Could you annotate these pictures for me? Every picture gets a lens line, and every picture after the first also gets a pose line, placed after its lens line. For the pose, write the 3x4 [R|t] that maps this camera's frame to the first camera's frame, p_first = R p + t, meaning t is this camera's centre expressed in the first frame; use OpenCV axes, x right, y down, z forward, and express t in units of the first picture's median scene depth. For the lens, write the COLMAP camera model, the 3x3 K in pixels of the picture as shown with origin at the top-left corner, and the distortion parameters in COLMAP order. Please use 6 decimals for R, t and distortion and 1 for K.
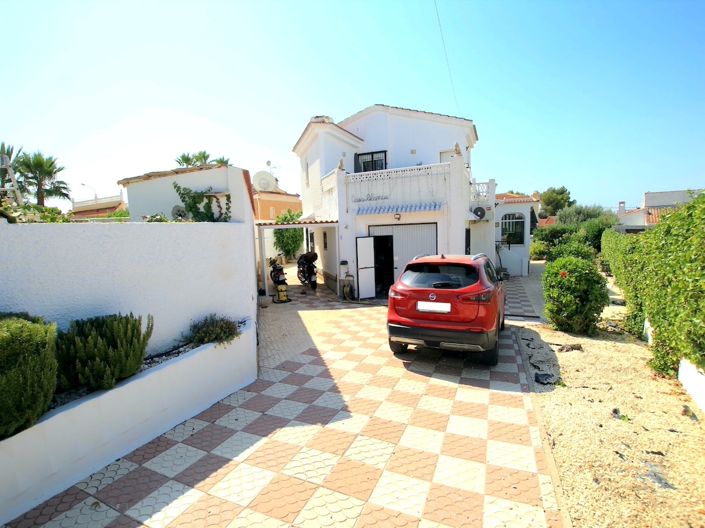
lens RADIAL K [[329.9, 0, 352.5], [0, 329.9, 264.0], [0, 0, 1]] dist [-0.003290, -0.010802]
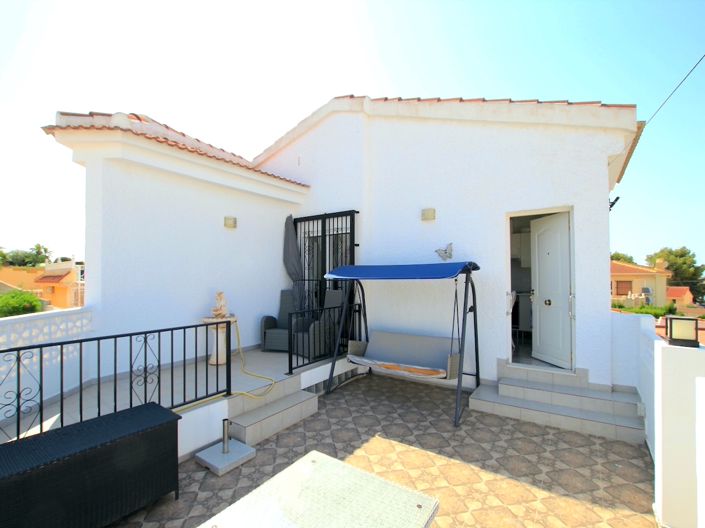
lens RADIAL K [[329.9, 0, 352.5], [0, 329.9, 264.0], [0, 0, 1]] dist [-0.003290, -0.010802]
pose [[0.981249, 0.020133, -0.191690, 0.039708], [-0.049175, 0.987768, -0.147977, -0.053736], [0.186366, 0.154628, 0.970236, 0.151895]]
